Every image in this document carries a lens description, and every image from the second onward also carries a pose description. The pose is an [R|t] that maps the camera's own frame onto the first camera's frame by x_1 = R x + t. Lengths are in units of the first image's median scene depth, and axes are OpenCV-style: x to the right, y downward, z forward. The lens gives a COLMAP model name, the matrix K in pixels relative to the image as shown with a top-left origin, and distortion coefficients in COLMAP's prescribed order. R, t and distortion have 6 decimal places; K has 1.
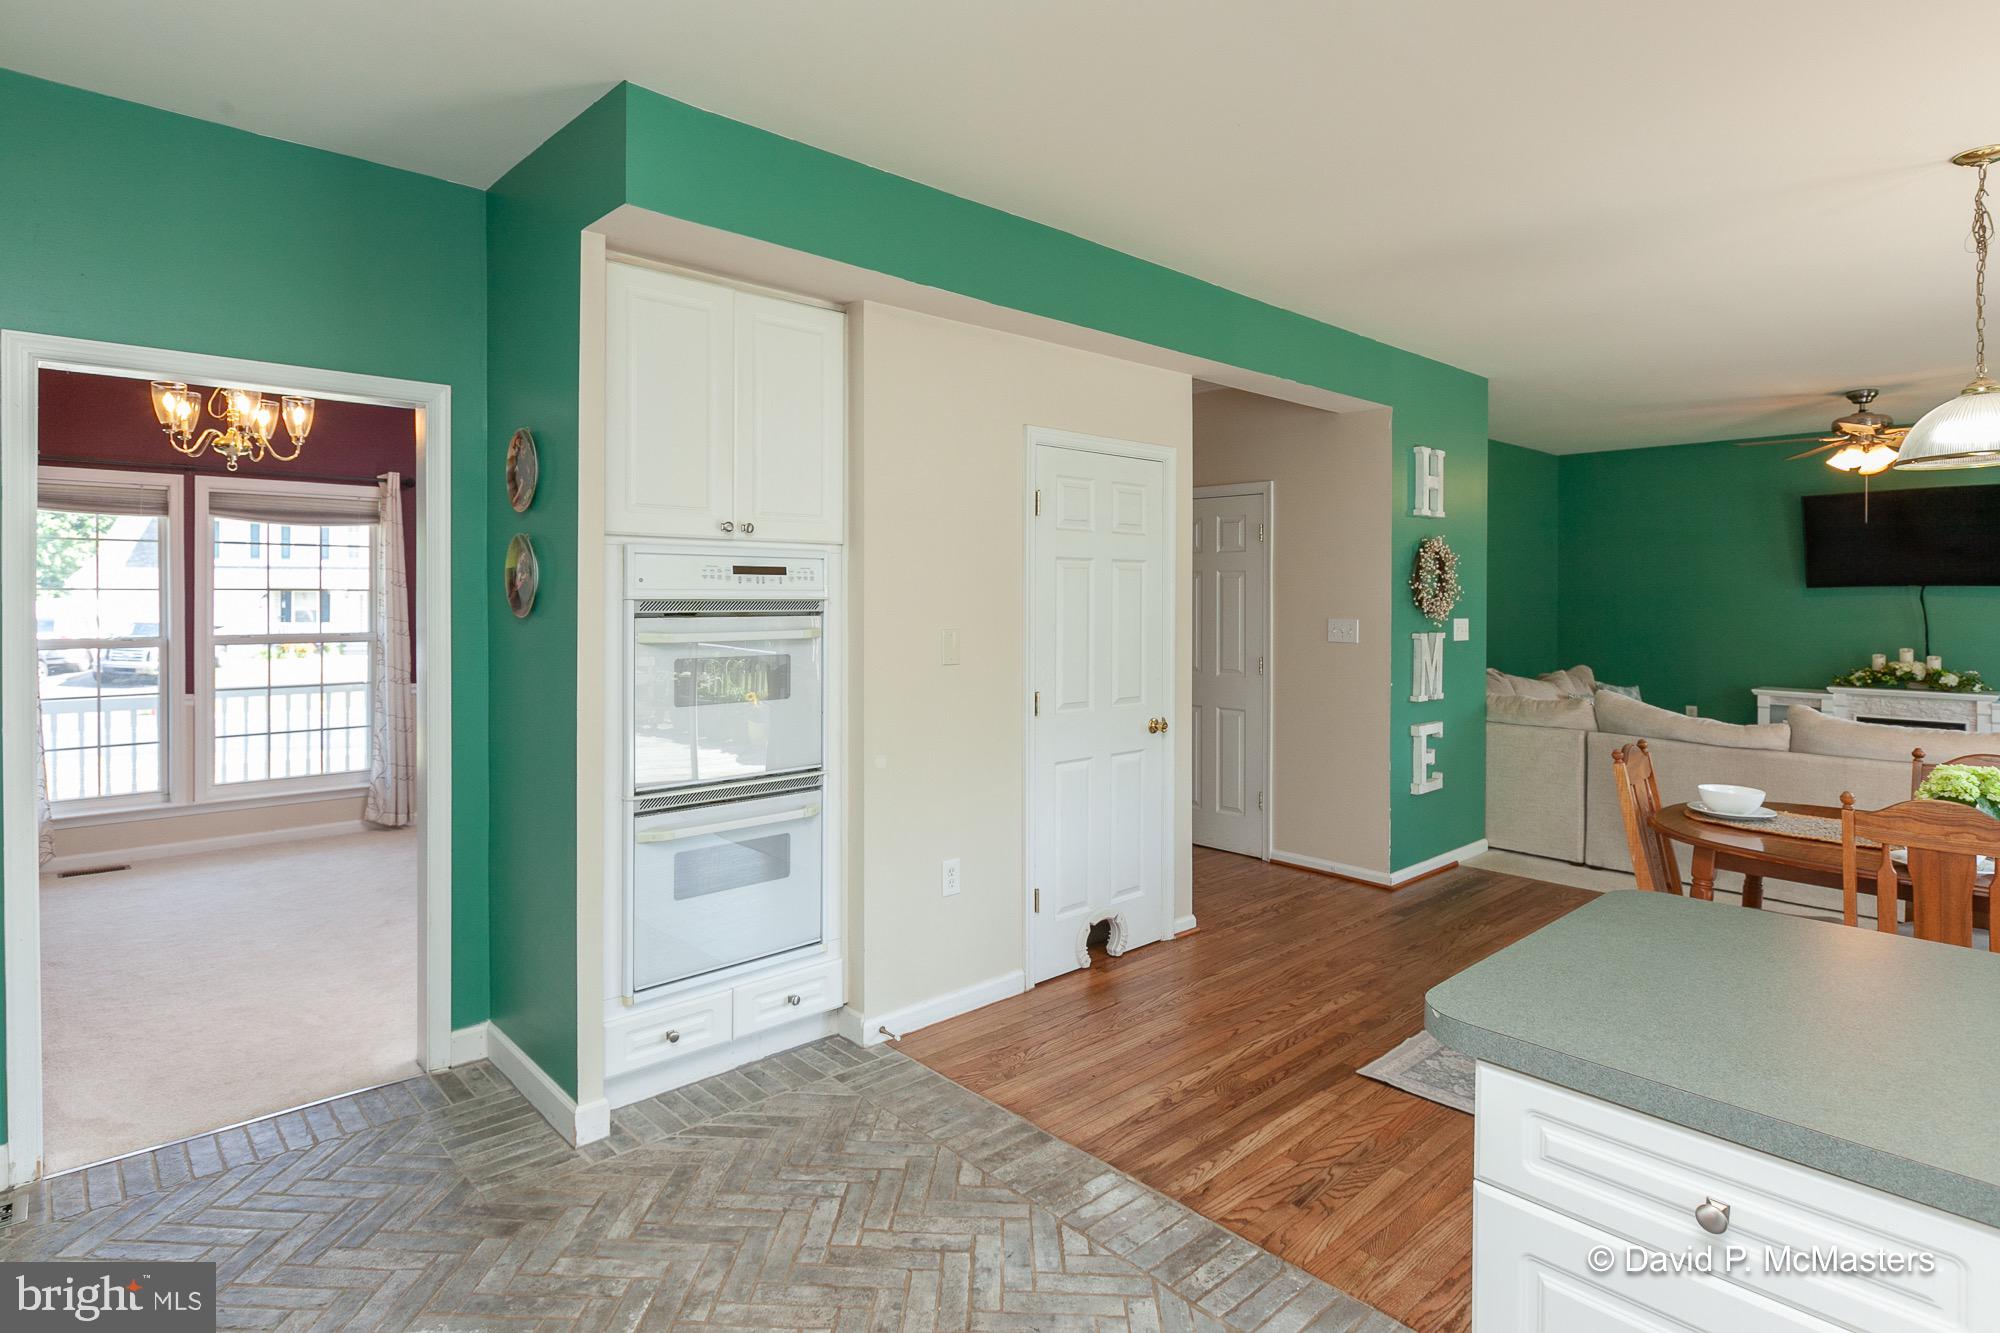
lens RADIAL K [[1012.0, 0, 949.7], [0, 1012.0, 605.8], [0, 0, 1]] dist [-0.002230, 0.000274]
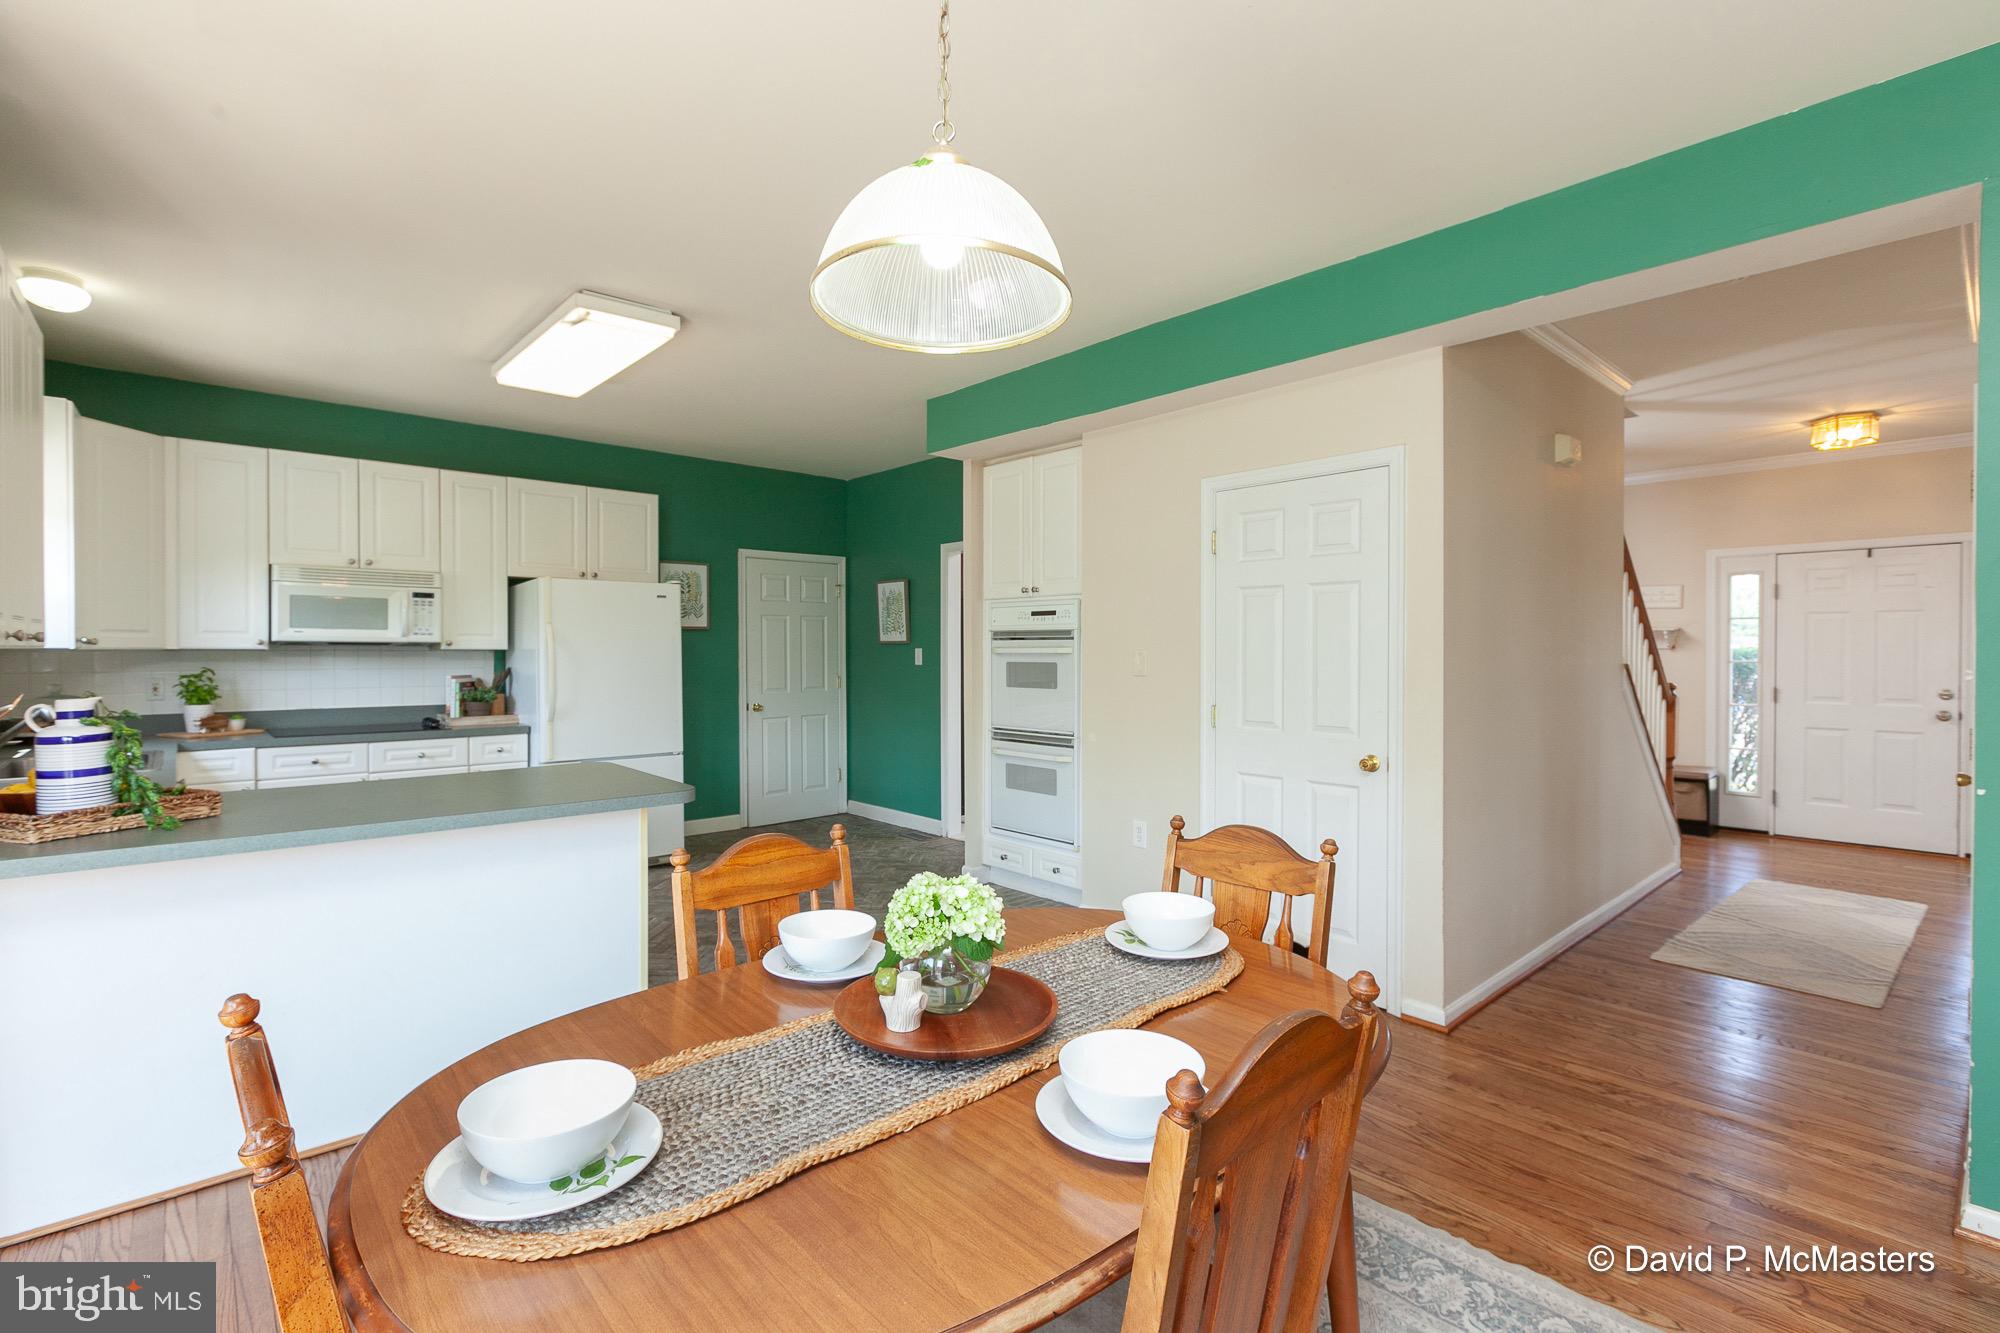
lens RADIAL K [[911.9, 0, 1006.3], [0, 911.9, 655.9], [0, 0, 1]] dist [-0.003509, -0.000359]
pose [[0.015859, 0.004775, -0.999863, 1.020918], [-0.012058, 0.999917, 0.004584, 0.023636], [0.999802, 0.011983, 0.015915, 0.677371]]
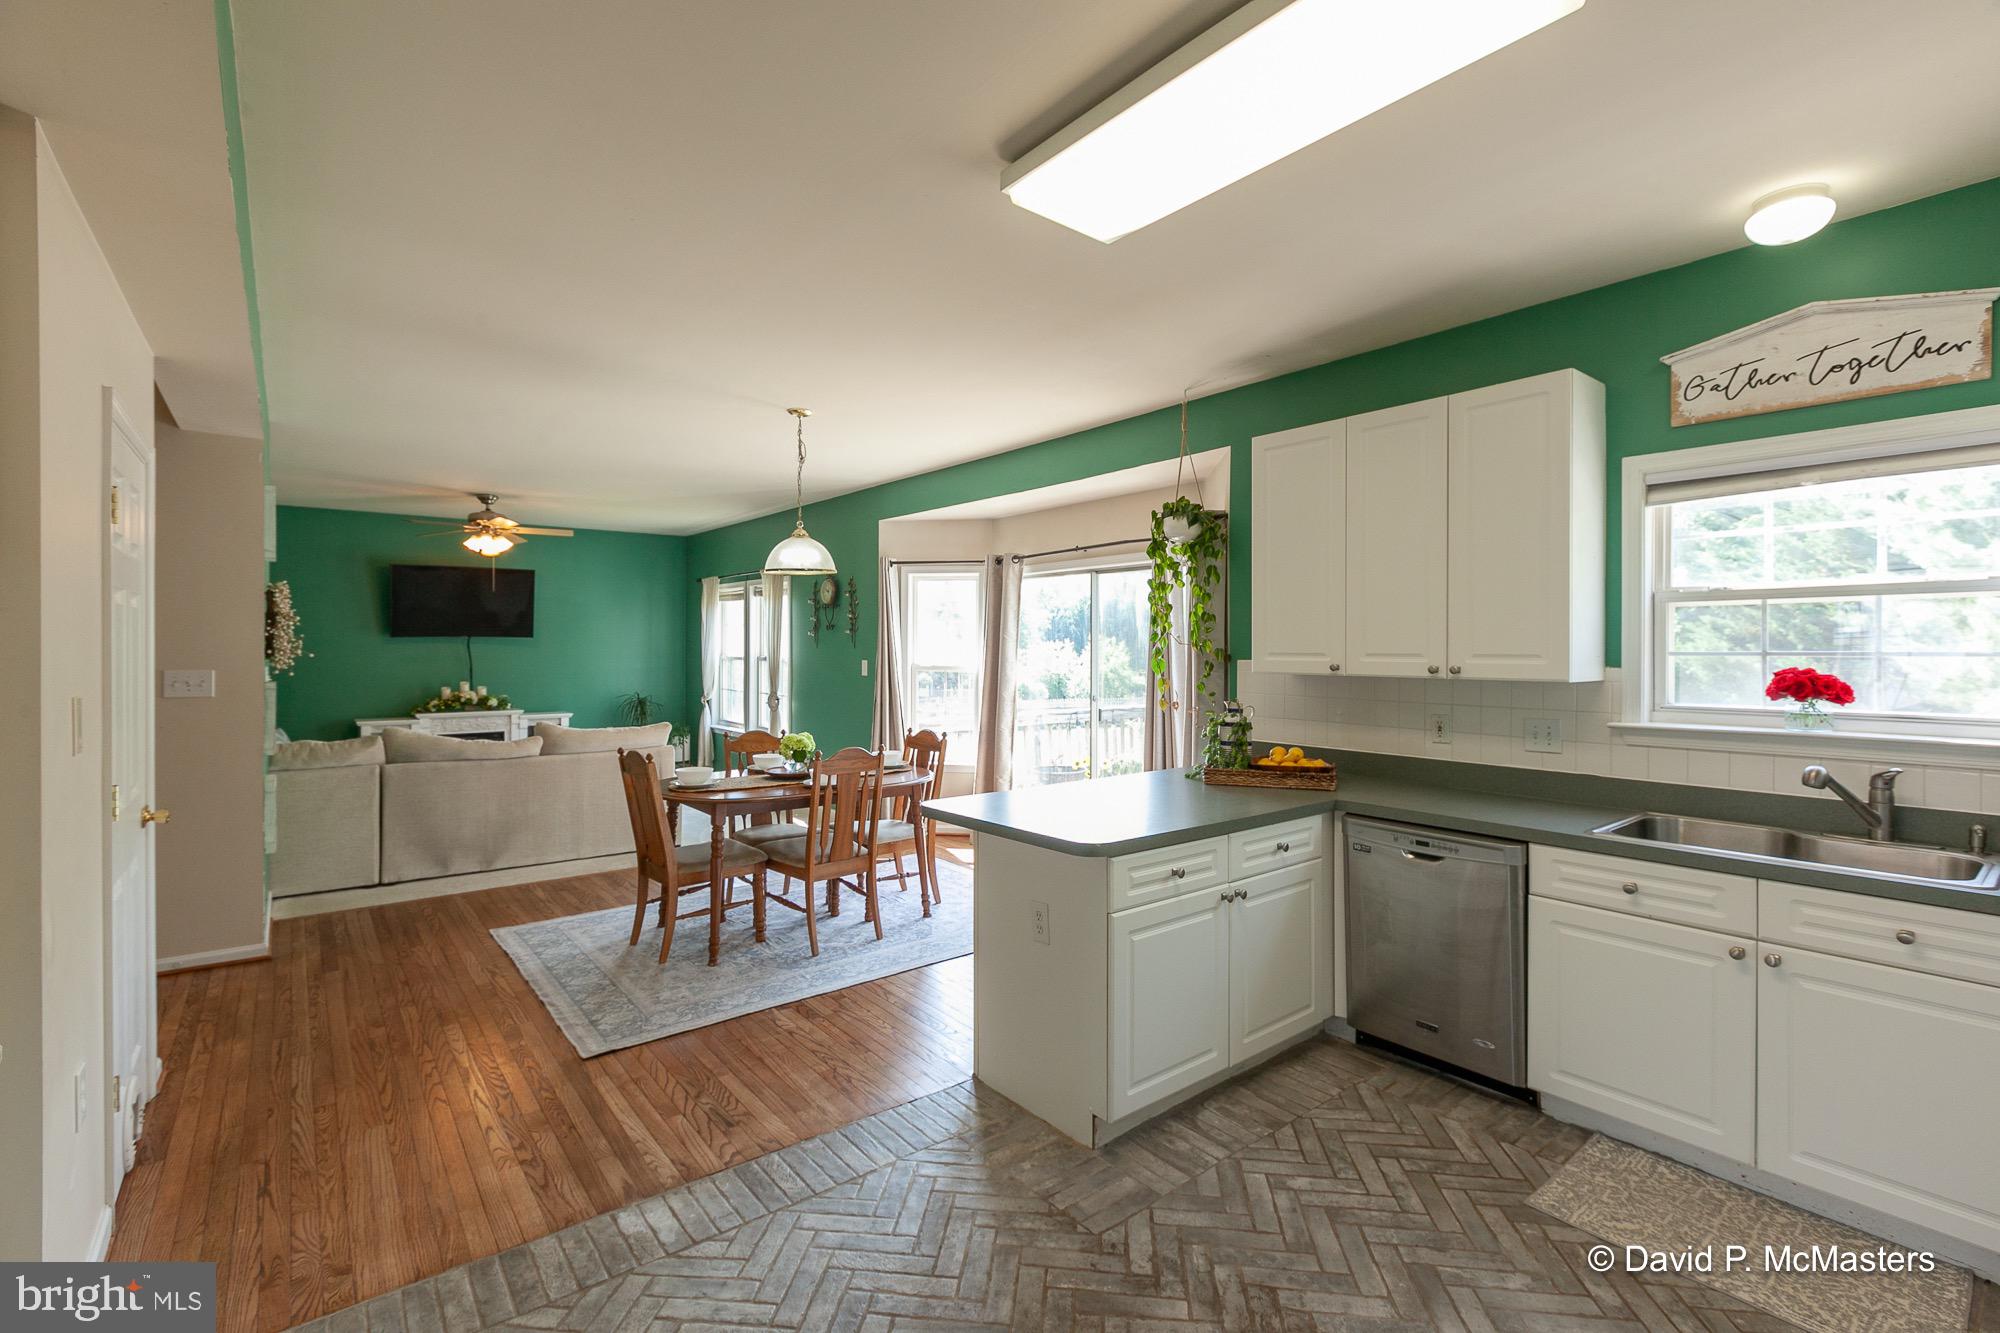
lens RADIAL K [[911.9, 0, 998.0], [0, 911.9, 652.8], [0, 0, 1]] dist [-0.003509, -0.000359]
pose [[0.057037, -0.008773, 0.998334, -0.449449], [0.008209, 0.999932, 0.008318, -0.002870], [-0.998338, 0.007721, 0.057105, 0.351608]]
